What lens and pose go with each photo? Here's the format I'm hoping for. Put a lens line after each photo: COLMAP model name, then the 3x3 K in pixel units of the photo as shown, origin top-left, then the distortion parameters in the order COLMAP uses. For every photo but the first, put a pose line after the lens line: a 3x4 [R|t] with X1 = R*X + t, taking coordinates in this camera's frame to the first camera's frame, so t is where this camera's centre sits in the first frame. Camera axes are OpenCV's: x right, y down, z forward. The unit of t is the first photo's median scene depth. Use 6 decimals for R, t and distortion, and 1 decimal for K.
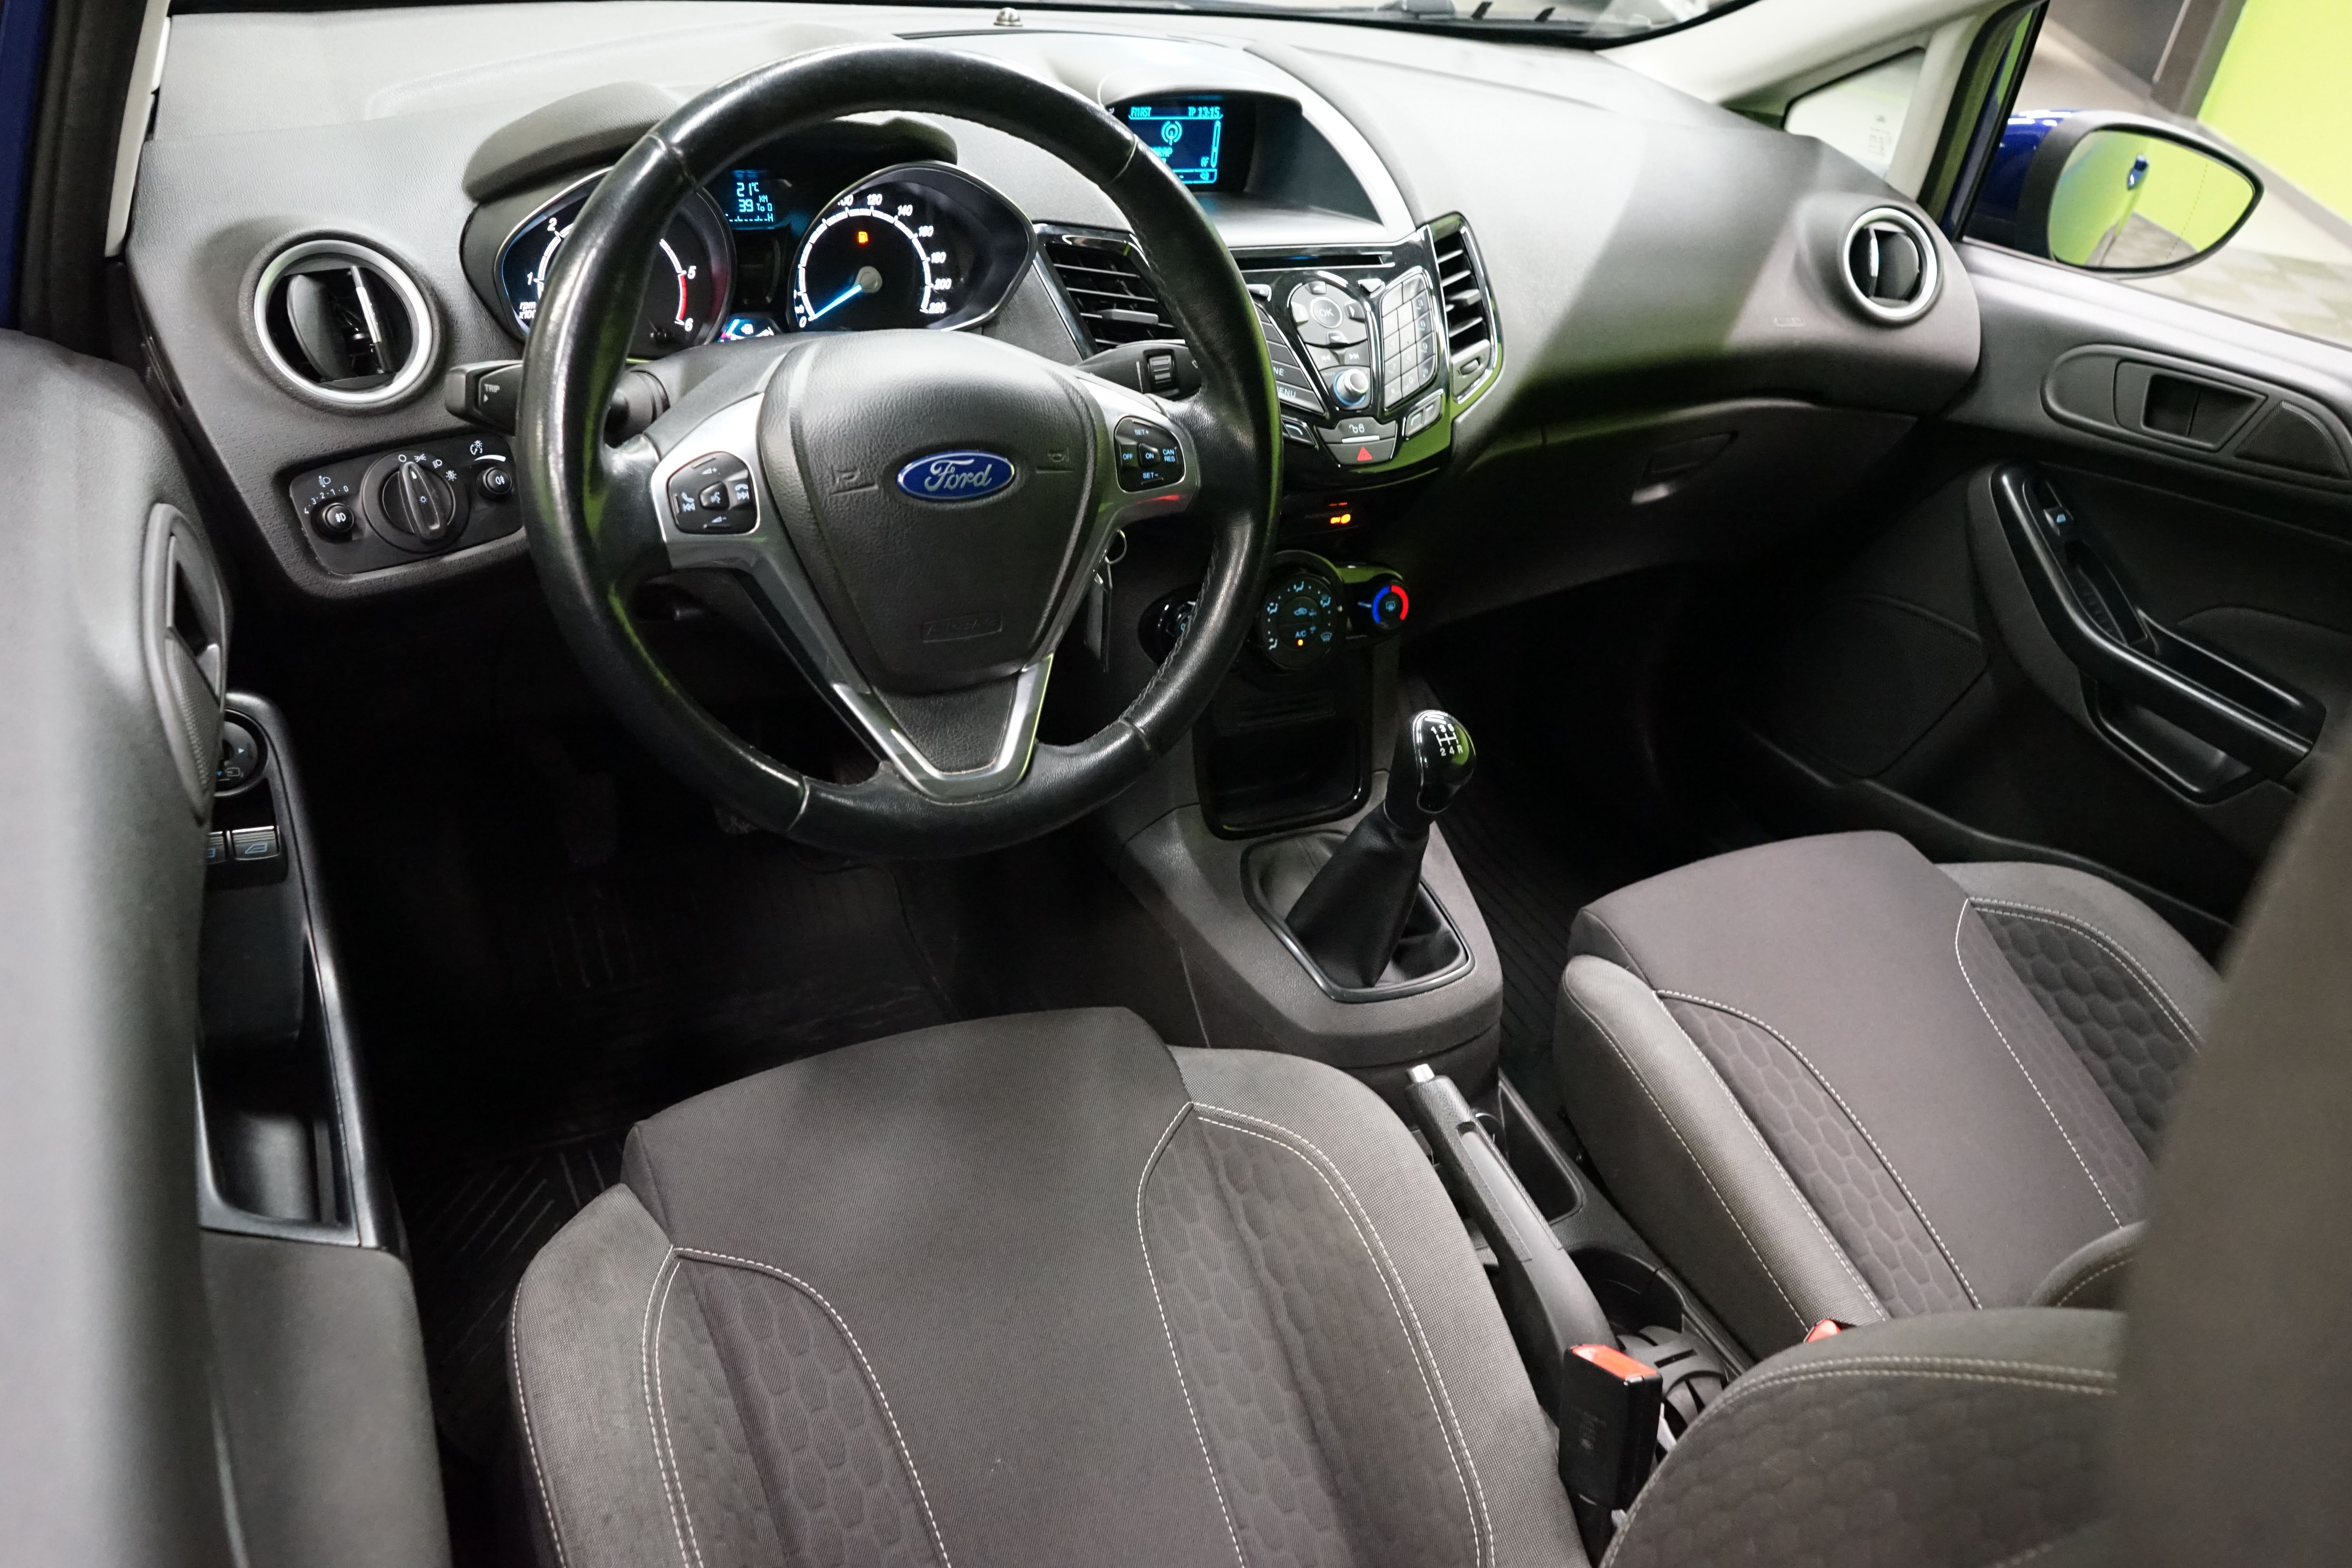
lens RADIAL K [[1888.3, 0, 1176.0], [0, 1888.3, 784.0], [0, 0, 1]] dist [-0.009240, -0.002416]
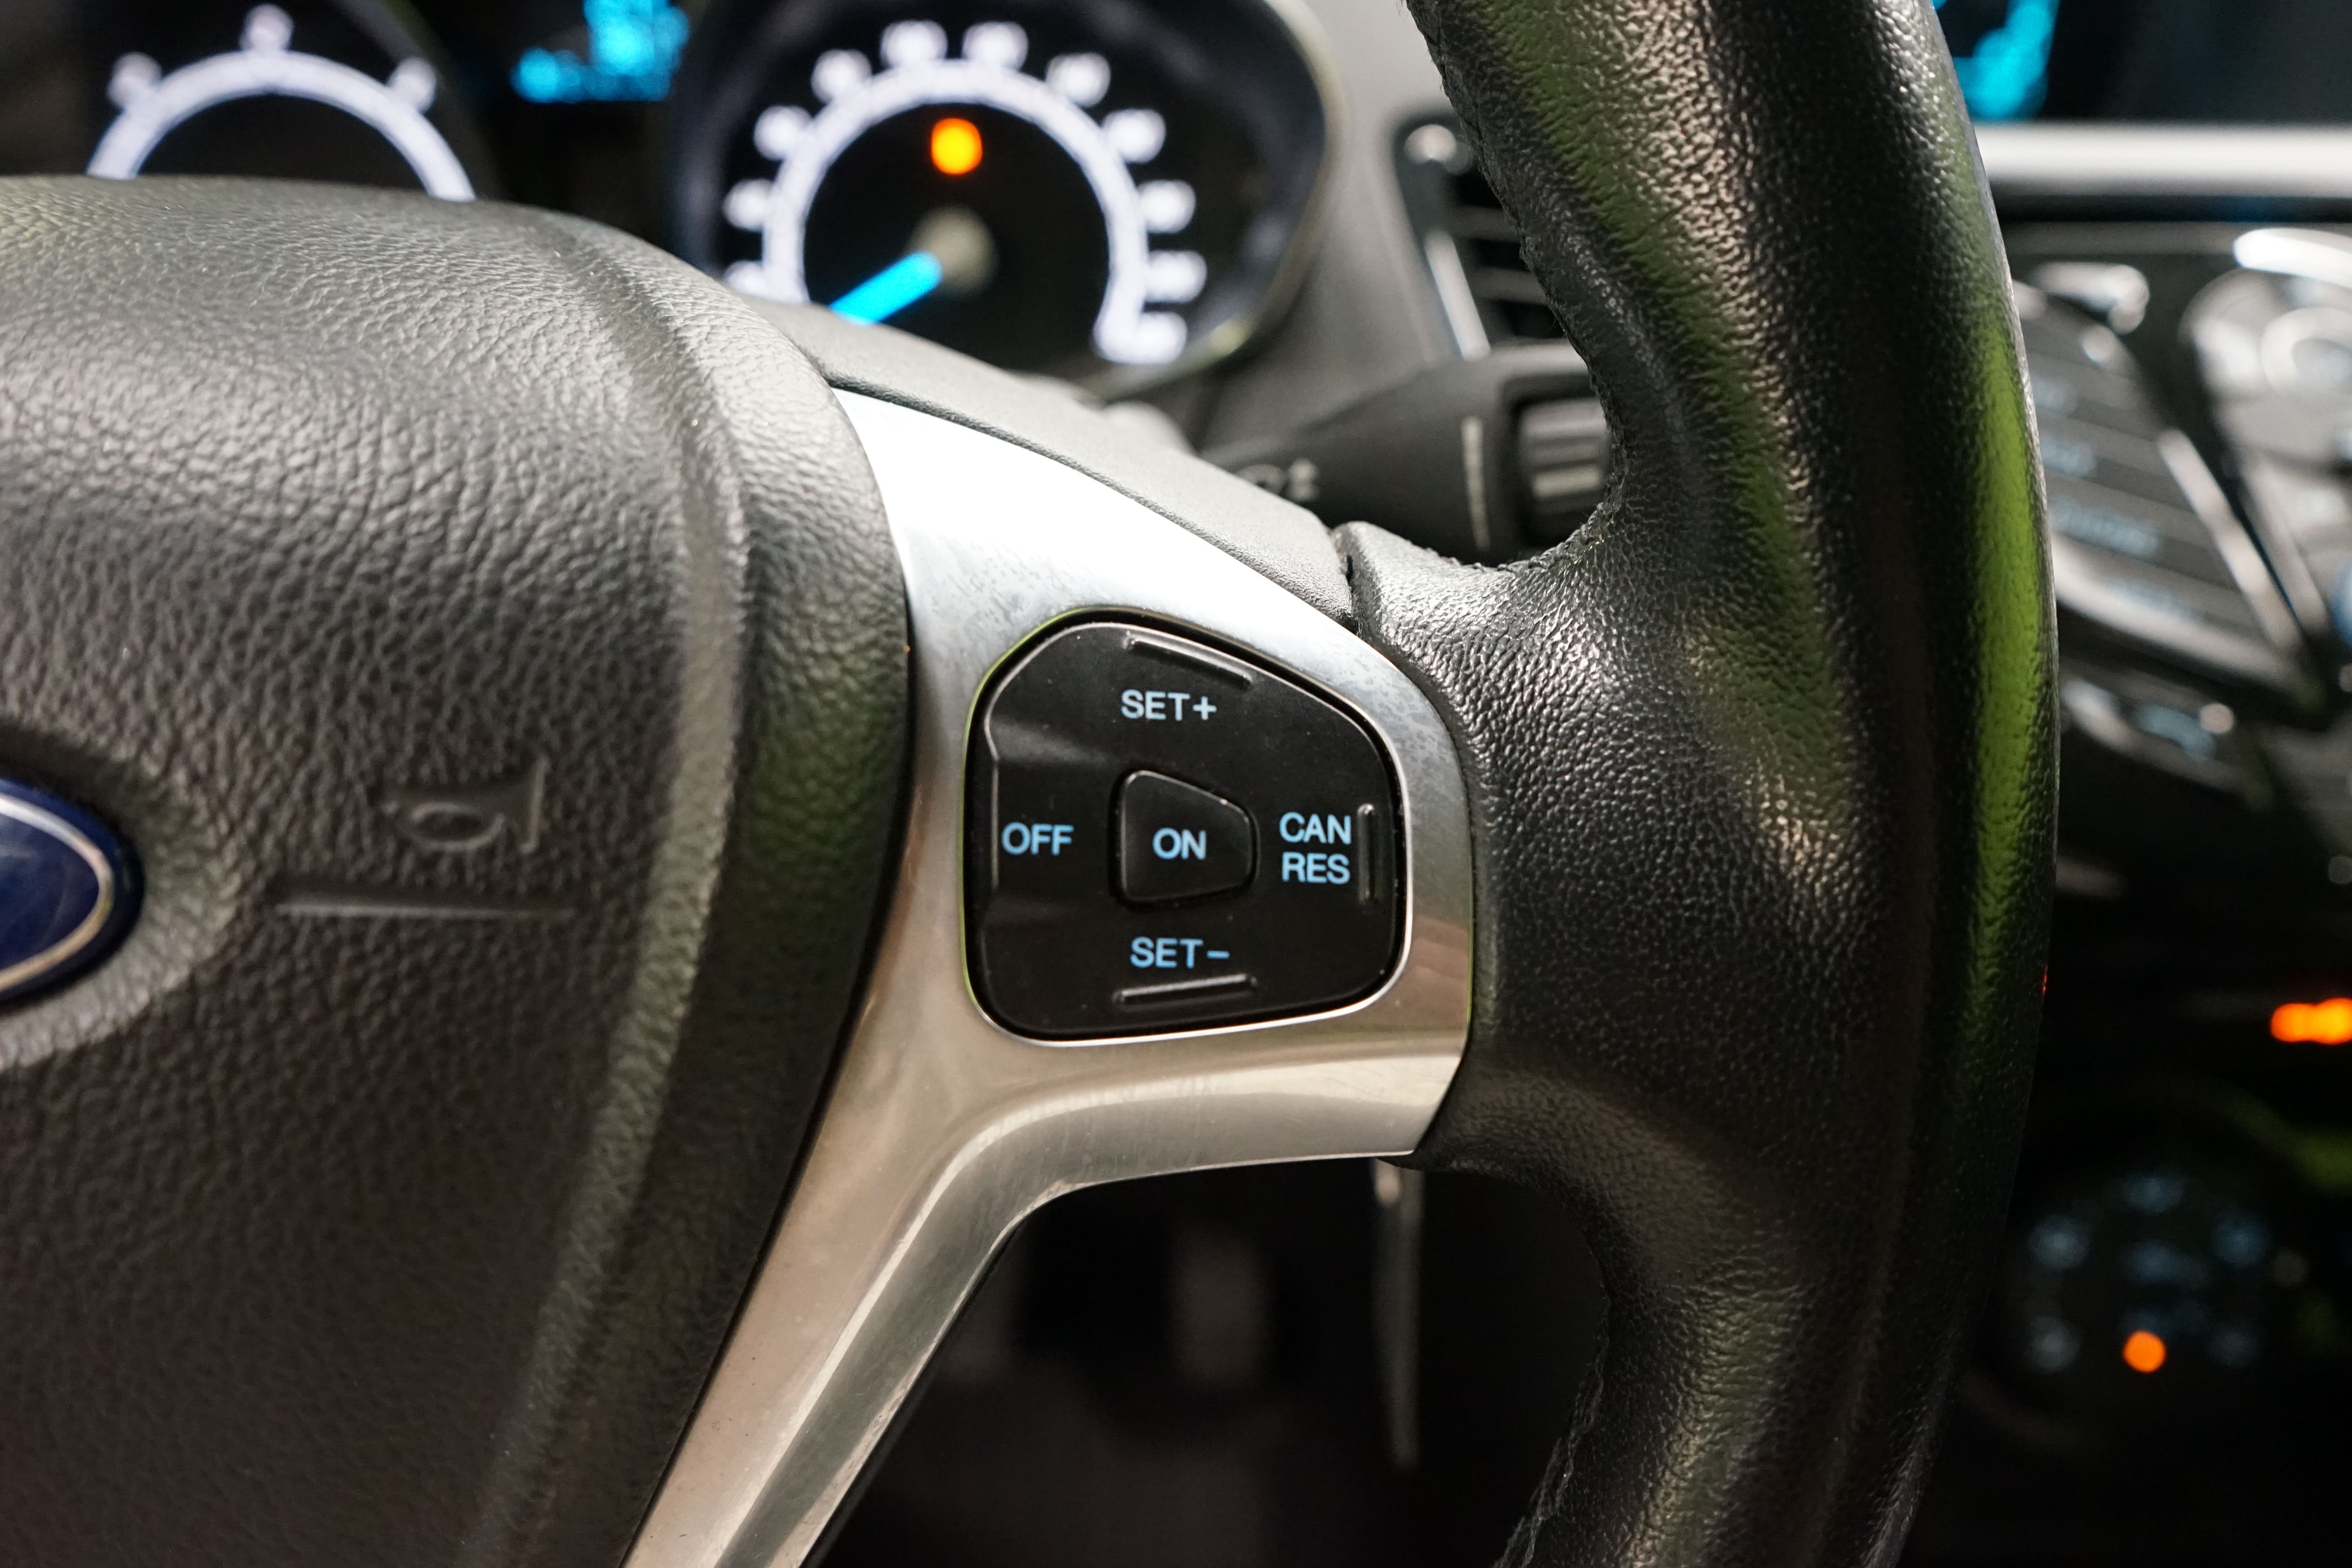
lens RADIAL K [[1888.3, 0, 1176.0], [0, 1888.3, 784.0], [0, 0, 1]] dist [-0.009240, -0.002416]
pose [[0.898452, 0.096462, -0.428345, 0.058029], [-0.147083, 0.985325, -0.086614, -0.155465], [0.413704, 0.140821, 0.899454, 0.794958]]
